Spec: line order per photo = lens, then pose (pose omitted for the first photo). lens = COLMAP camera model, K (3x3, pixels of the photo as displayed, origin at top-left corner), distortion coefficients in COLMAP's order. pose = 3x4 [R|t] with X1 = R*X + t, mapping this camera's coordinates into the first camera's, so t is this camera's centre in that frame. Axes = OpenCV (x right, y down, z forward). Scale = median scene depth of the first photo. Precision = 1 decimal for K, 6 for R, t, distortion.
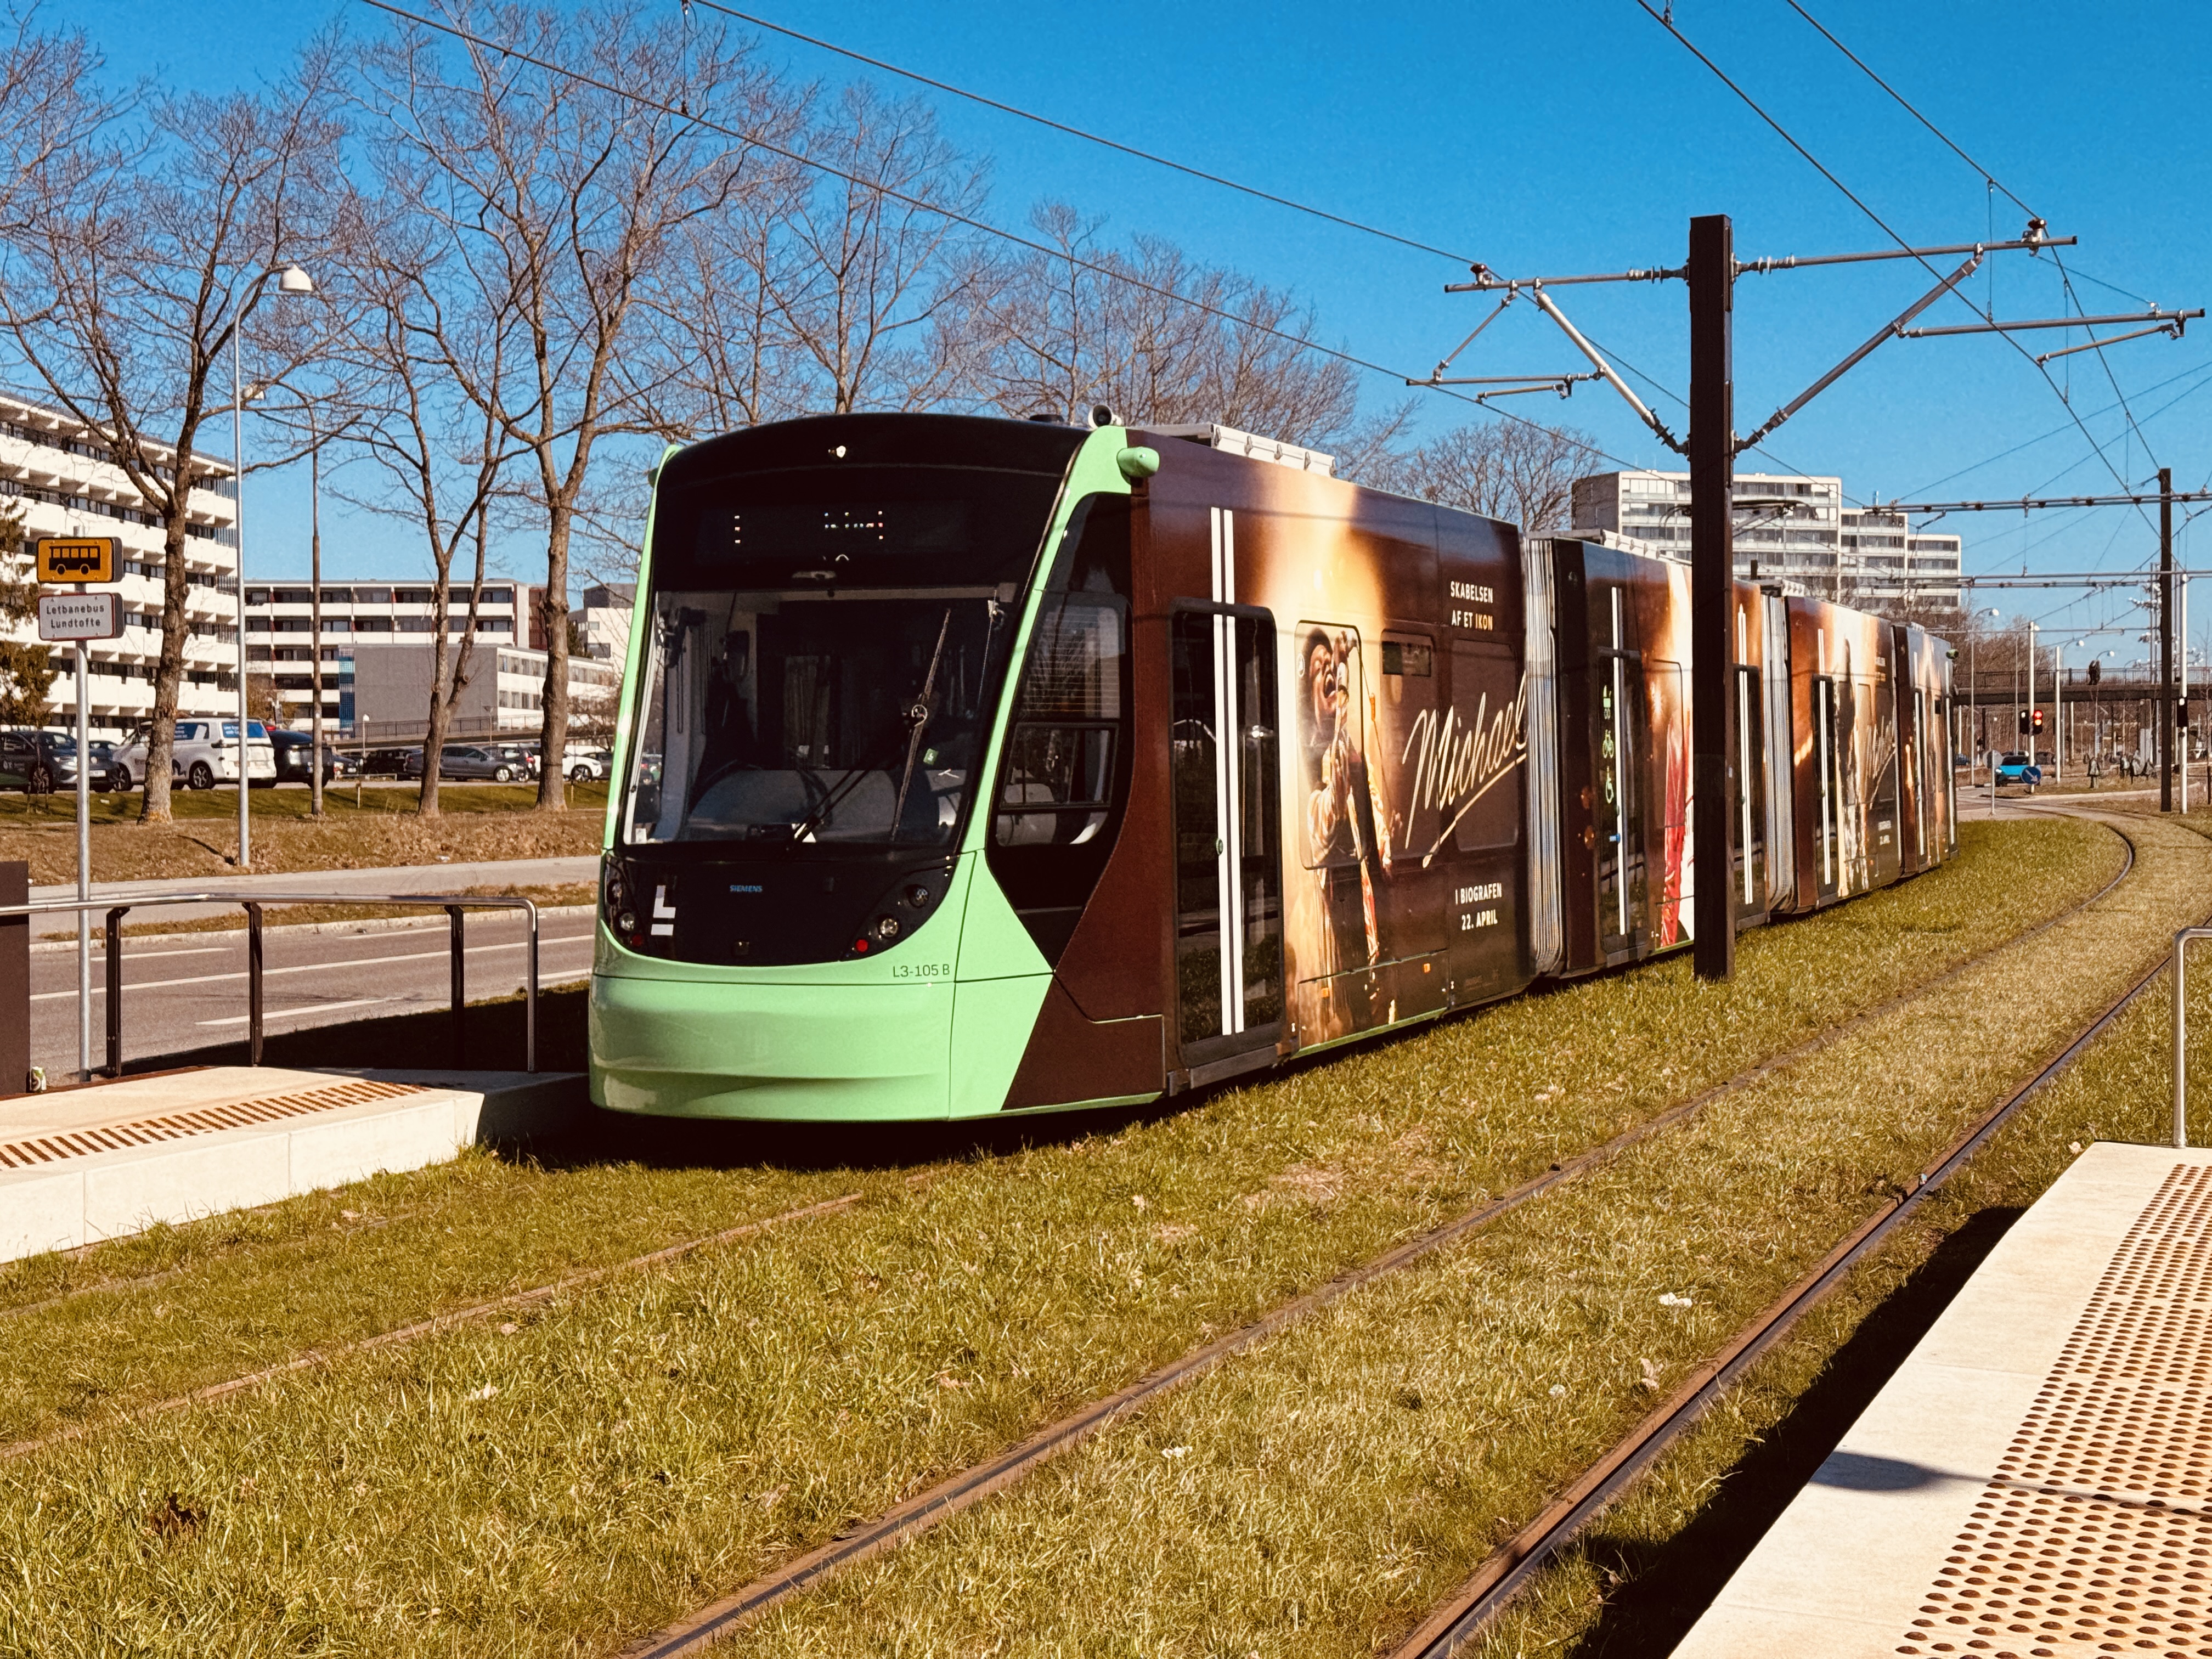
lens RADIAL K [[3067.0, 0, 1114.8], [0, 3067.0, 839.3], [0, 0, 1]] dist [0.166283, -0.086116]
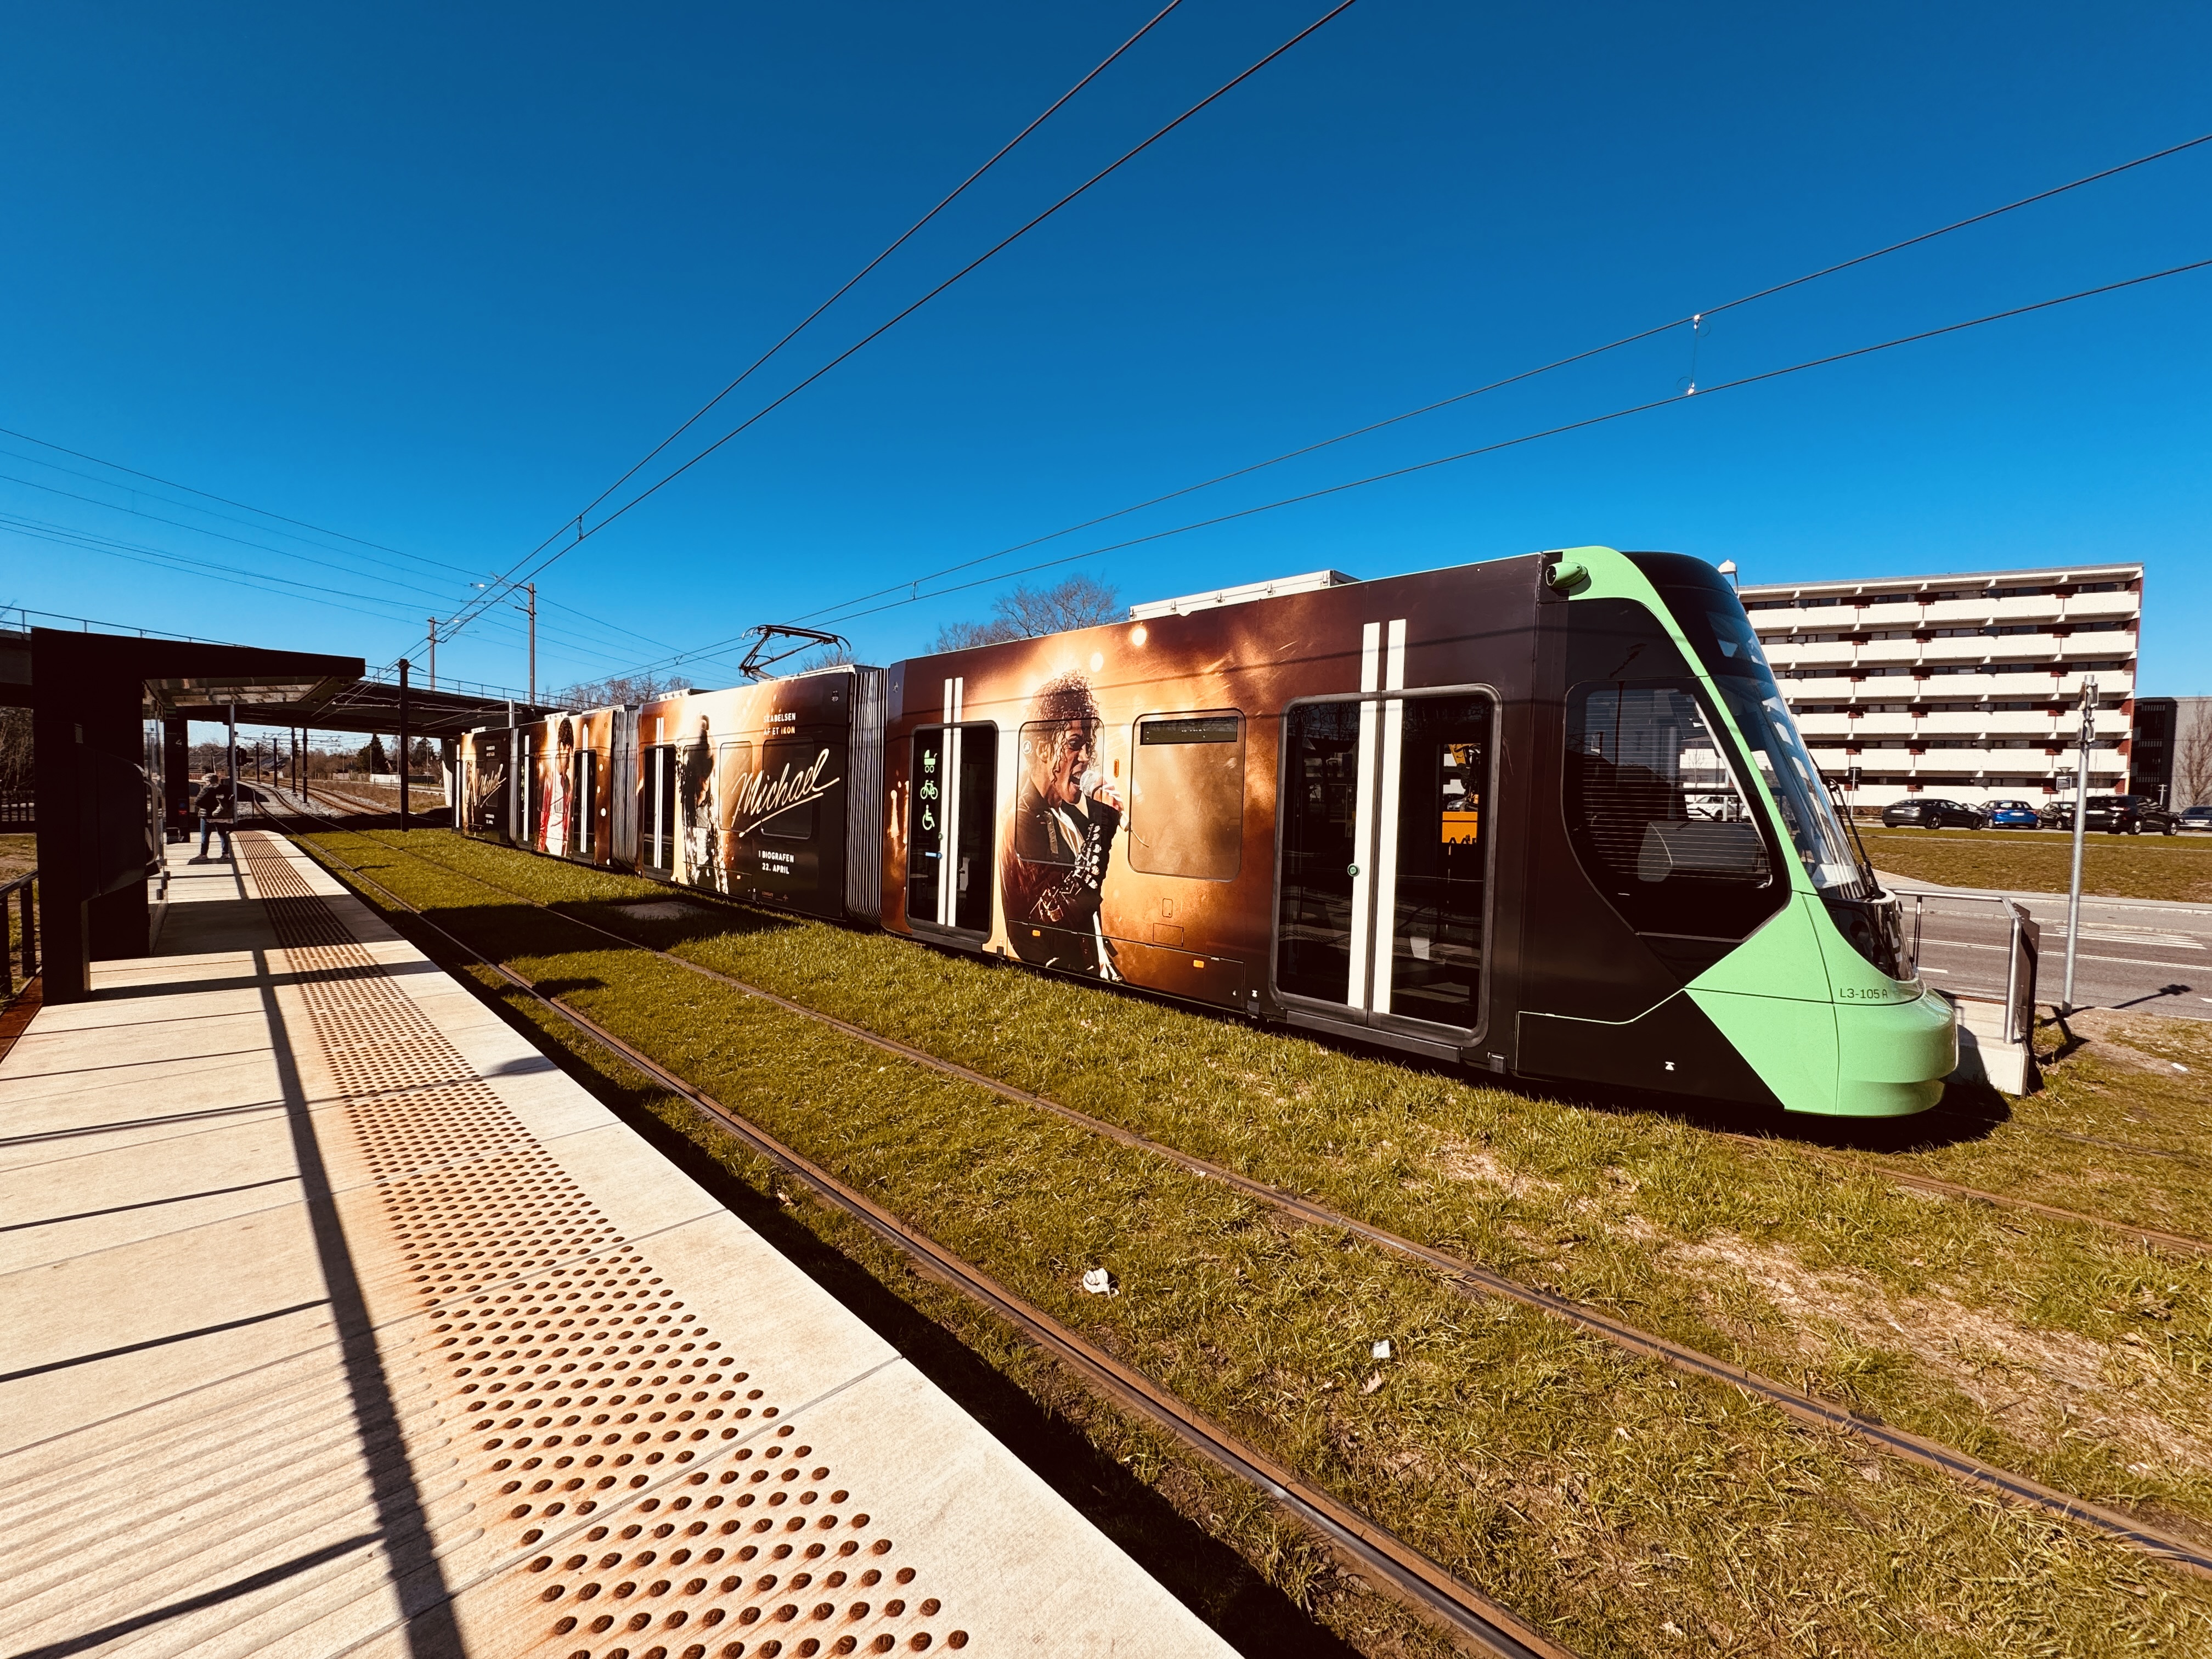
lens RADIAL K [[852.4, 0, 1106.0], [0, 852.4, 829.5], [0, 0, 1]] dist [0.000272, 0.000008]
pose [[-0.351875, 0.035406, -0.935377, 0.587224], [-0.044826, 0.997501, 0.054620, -0.043608], [0.934973, 0.061149, -0.349408, 1.403670]]
